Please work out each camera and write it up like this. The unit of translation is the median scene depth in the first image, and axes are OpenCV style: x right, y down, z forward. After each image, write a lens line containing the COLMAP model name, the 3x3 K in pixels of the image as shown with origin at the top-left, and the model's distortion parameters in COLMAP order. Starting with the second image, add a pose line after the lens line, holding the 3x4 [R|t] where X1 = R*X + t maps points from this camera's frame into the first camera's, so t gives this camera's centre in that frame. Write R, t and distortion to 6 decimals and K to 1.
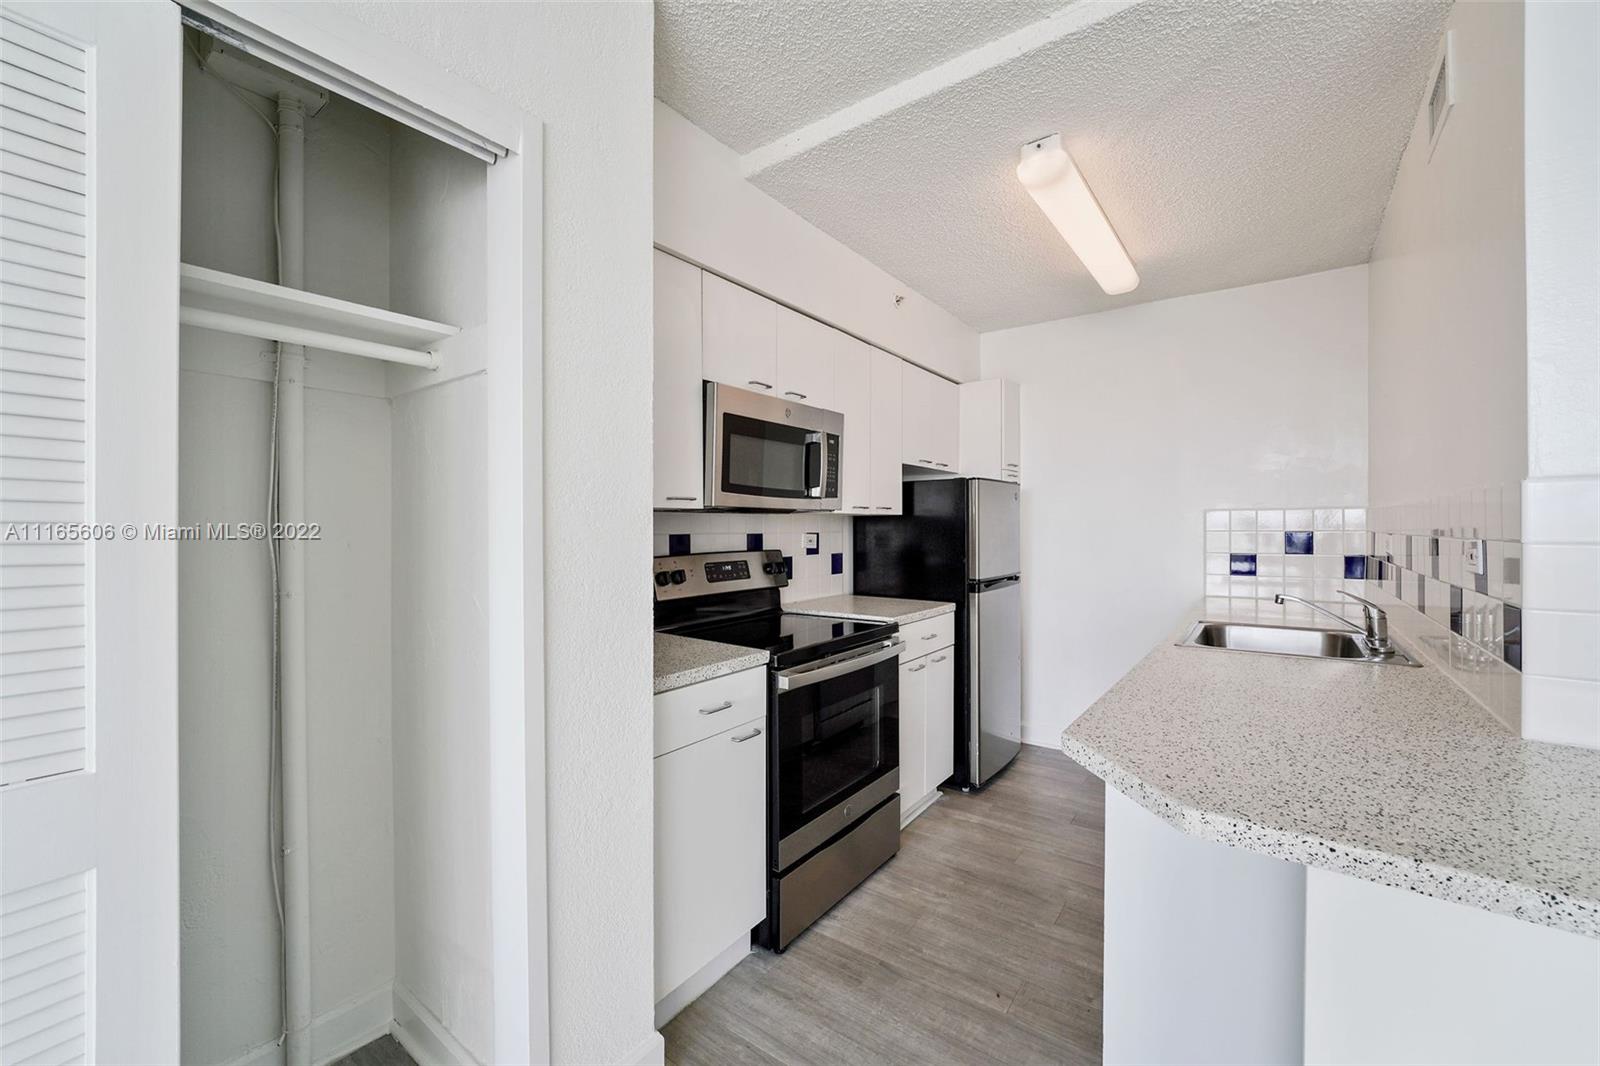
lens RADIAL K [[640.7, 0, 800.0], [0, 640.7, 533.0], [0, 0, 1]] dist [-0.013742, 0.000479]
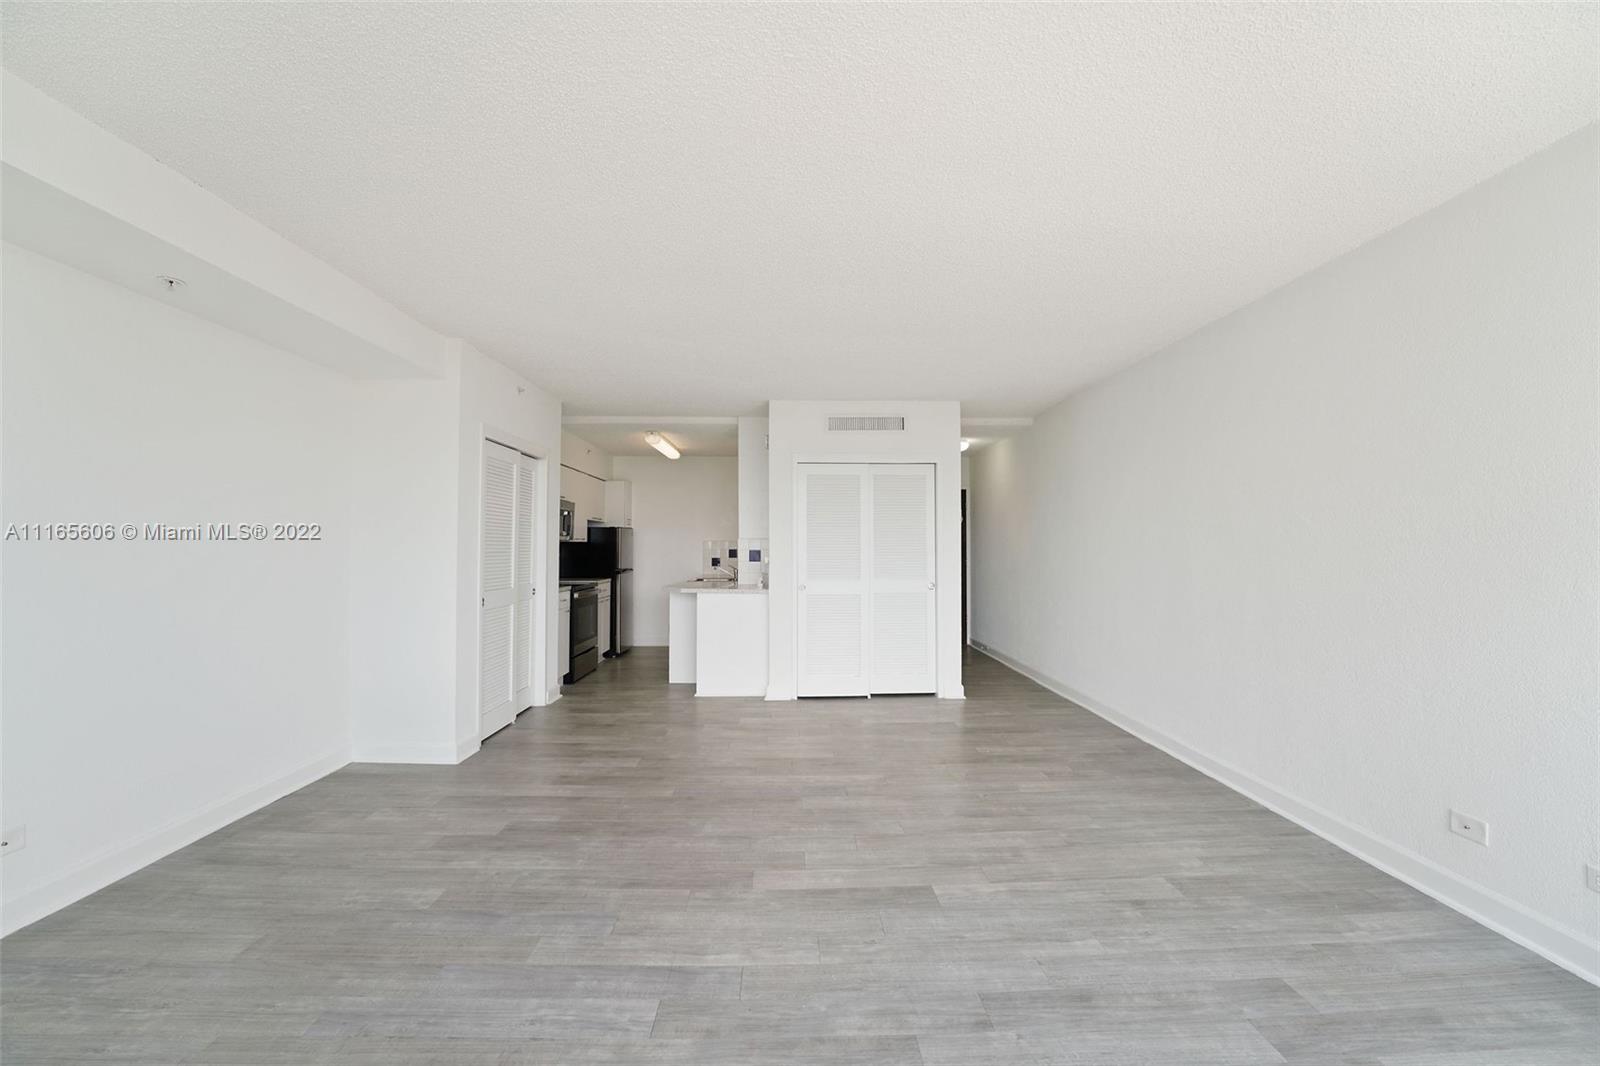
lens RADIAL K [[651.7, 0, 806.5], [0, 651.7, 530.6], [0, 0, 1]] dist [-0.037707, 0.007187]
pose [[0.786675, 0.021213, 0.617003, -0.805725], [0.002339, 0.999300, -0.037338, 0.025034], [-0.617363, 0.030816, 0.786075, -1.617978]]
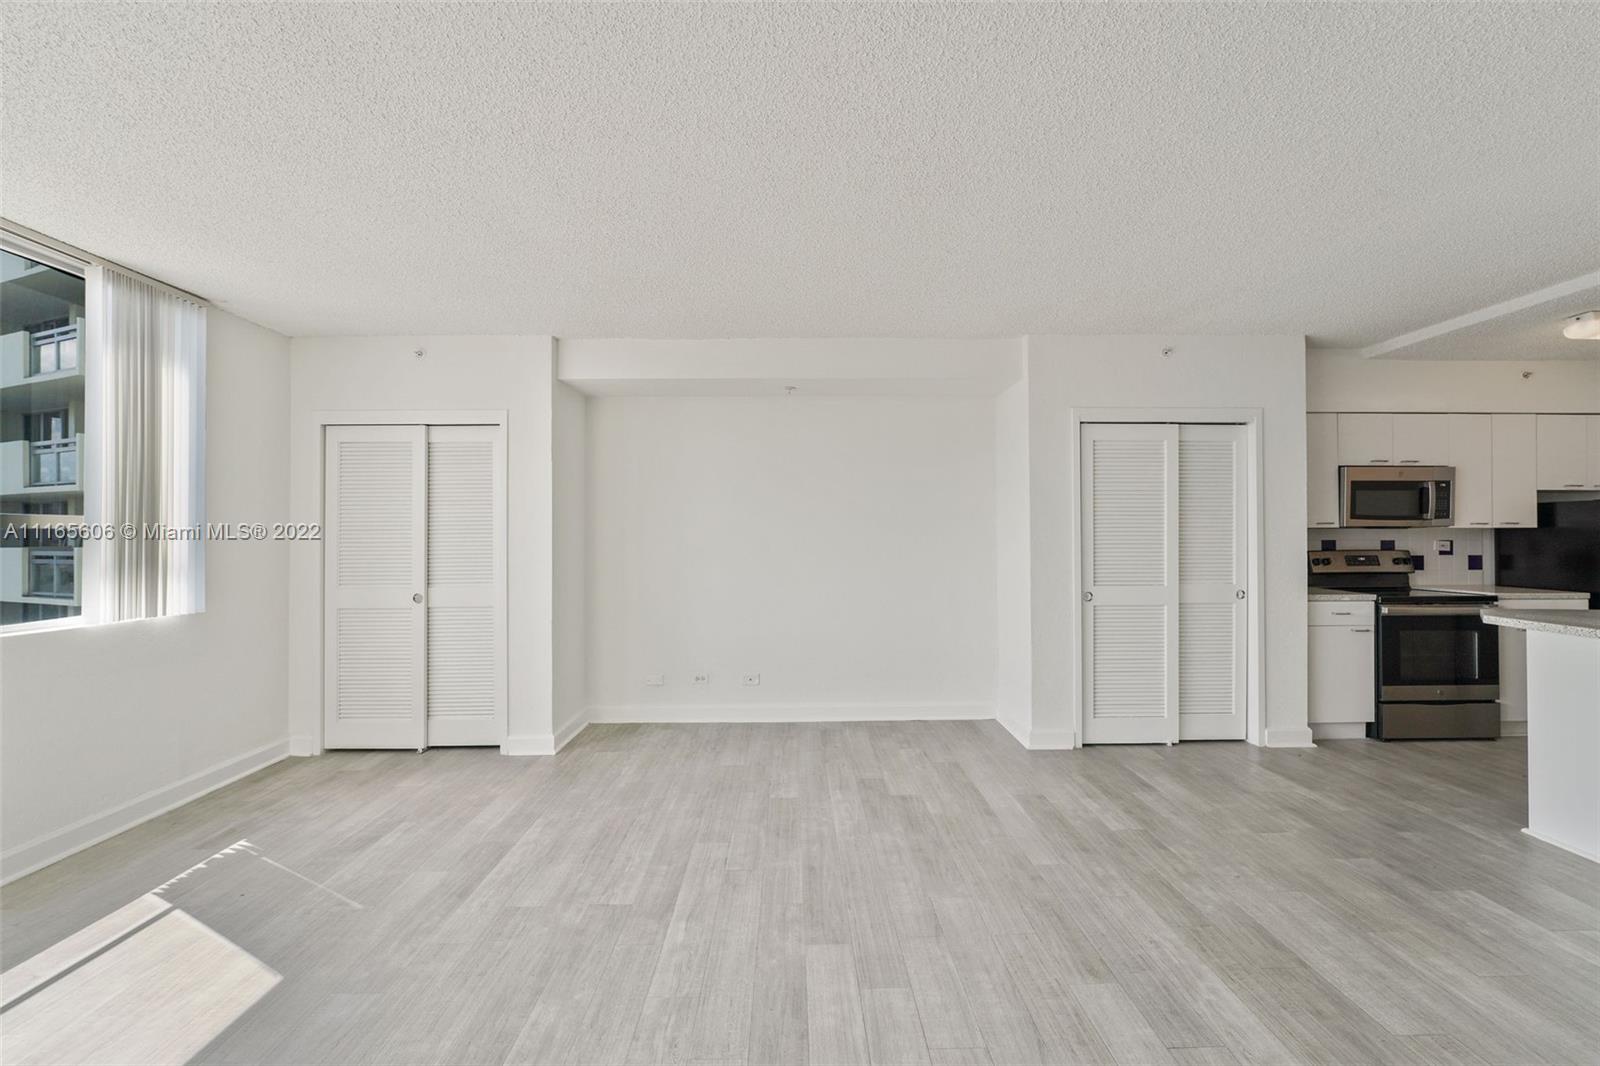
lens RADIAL K [[647.0, 0, 801.2], [0, 647.0, 529.8], [0, 0, 1]] dist [-0.015720, 0.004427]
pose [[0.604956, -0.006055, -0.796236, 0.356754], [-0.008275, 0.999869, -0.013890, 0.010385], [0.796216, 0.014992, 0.604827, -1.307911]]
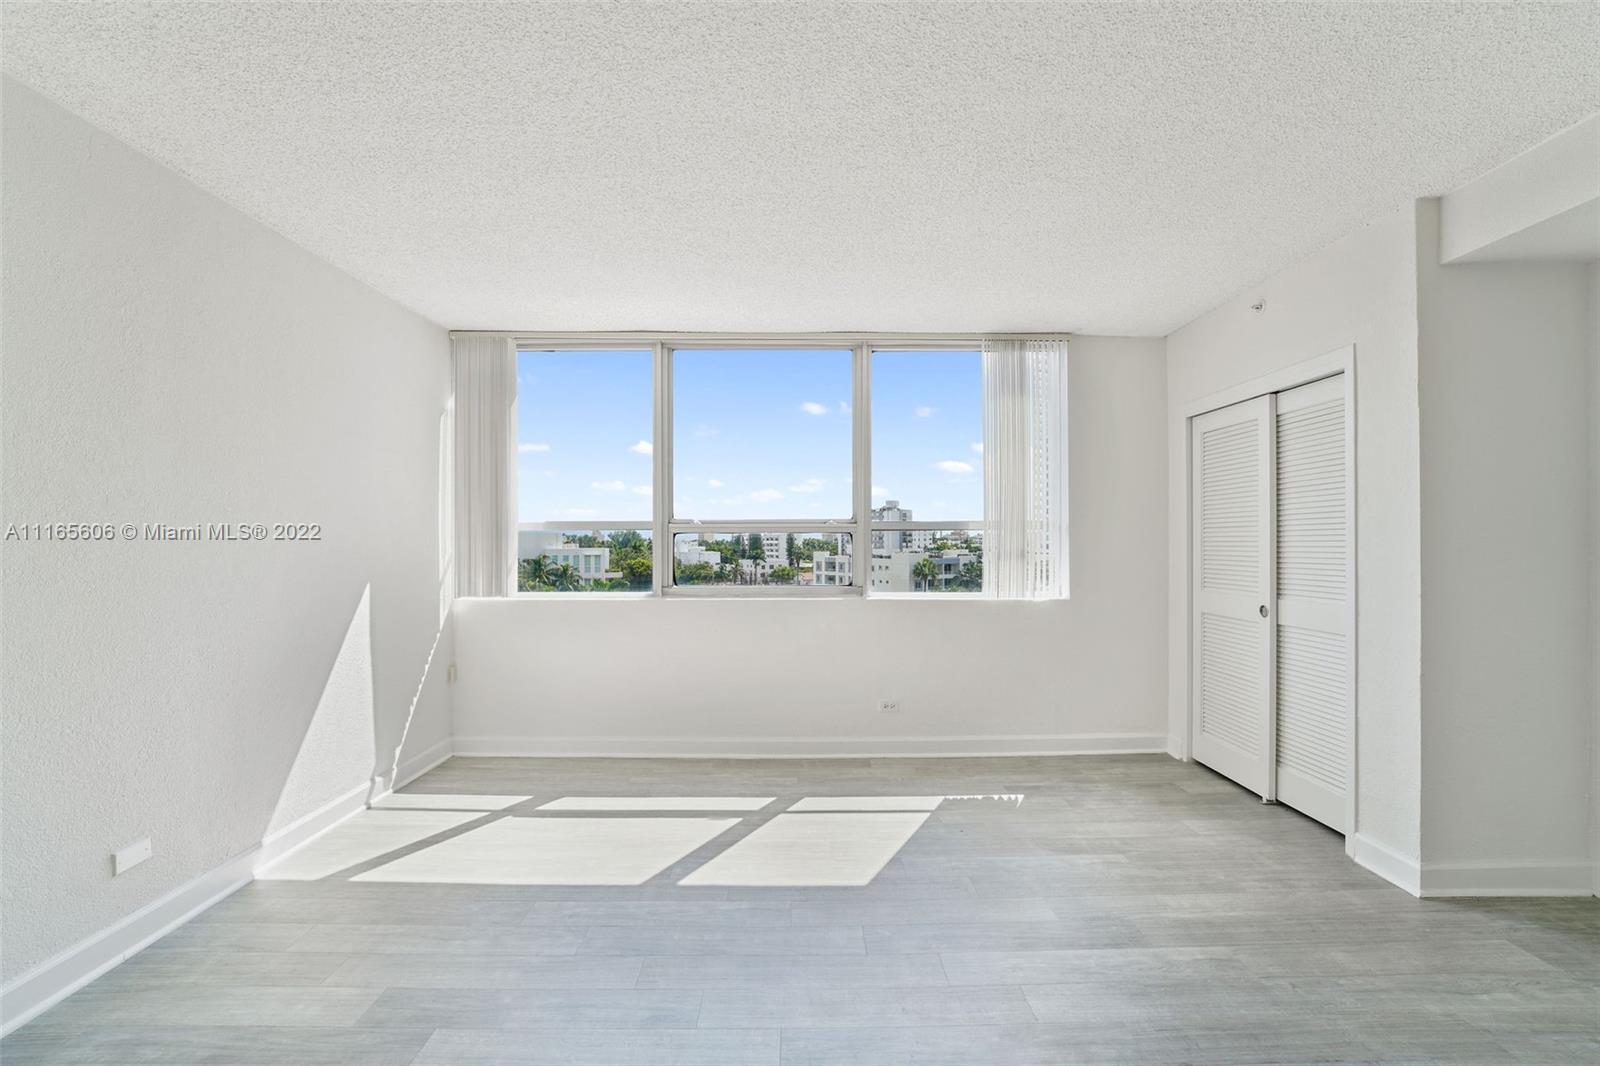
lens RADIAL K [[640.7, 0, 800.0], [0, 640.7, 533.0], [0, 0, 1]] dist [-0.013742, 0.000479]
pose [[-0.801609, 0.000291, -0.597849, 0.032505], [-0.000224, 1.000000, 0.000788, 0.009765], [0.597849, 0.000766, -0.801608, -0.673321]]
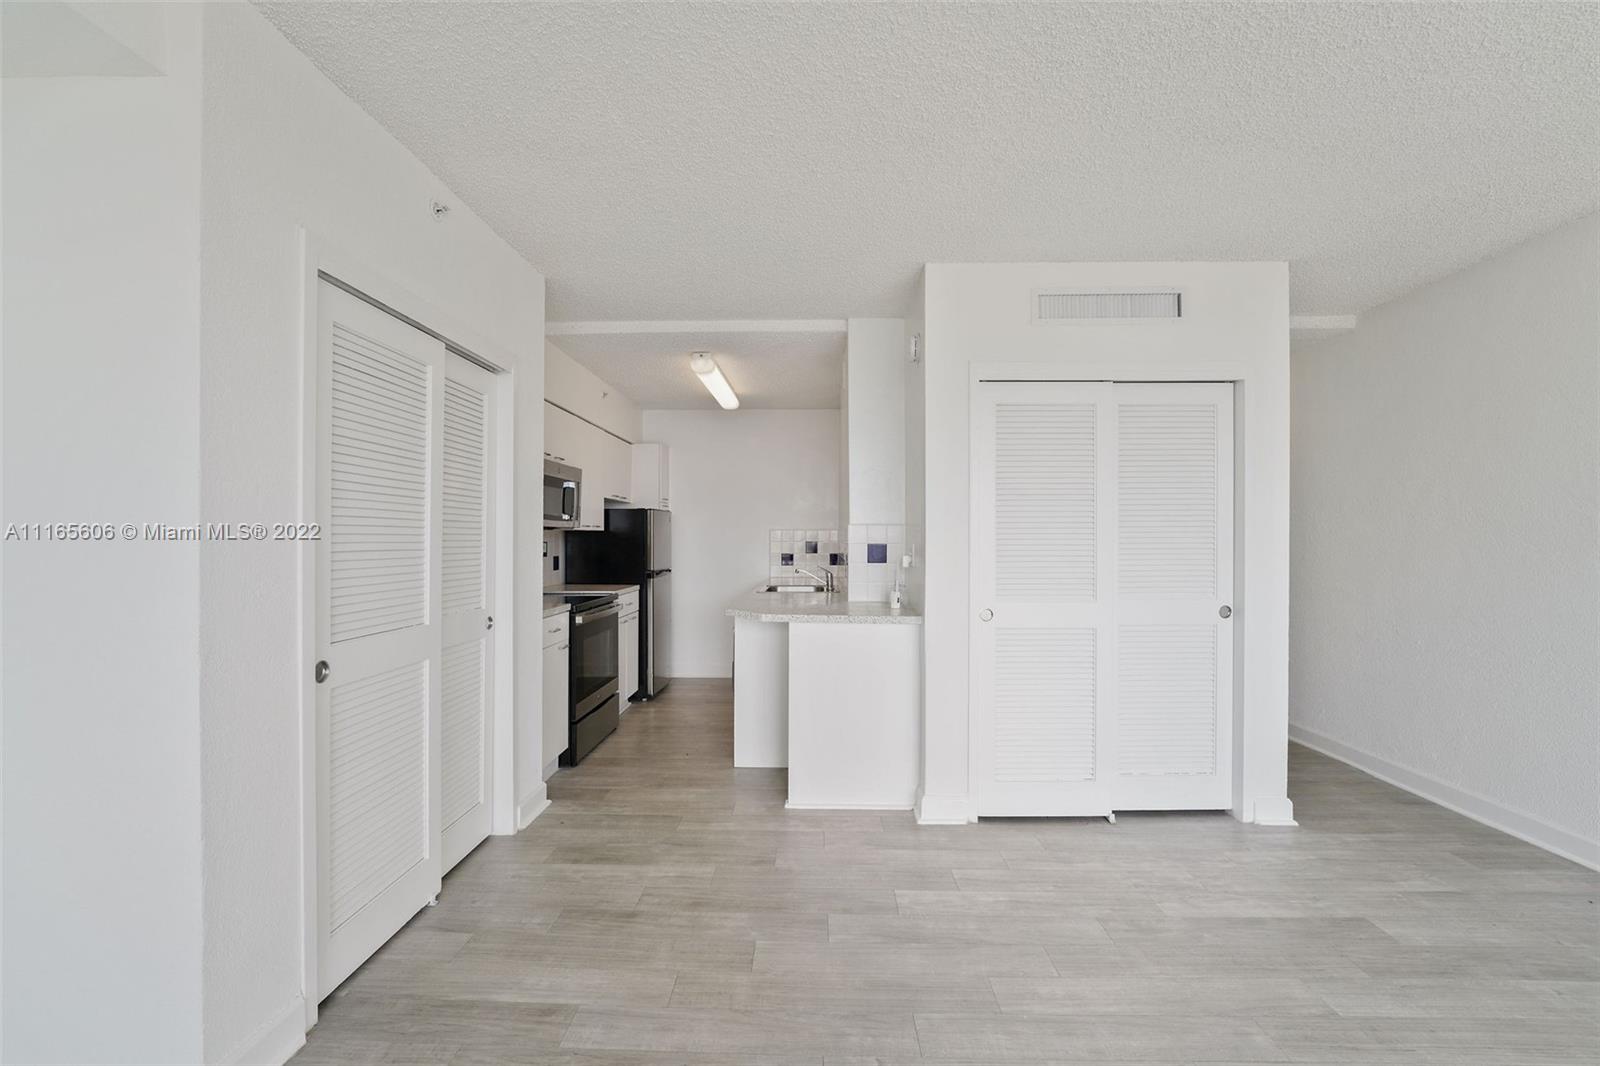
lens RADIAL K [[645.8, 0, 801.7], [0, 645.8, 539.5], [0, 0, 1]] dist [-0.019242, 0.003945]
pose [[0.820022, 0.004312, 0.572316, -0.416314], [0.001242, 0.999956, -0.009313, 0.010473], [-0.572331, 0.008348, 0.819980, -0.680492]]
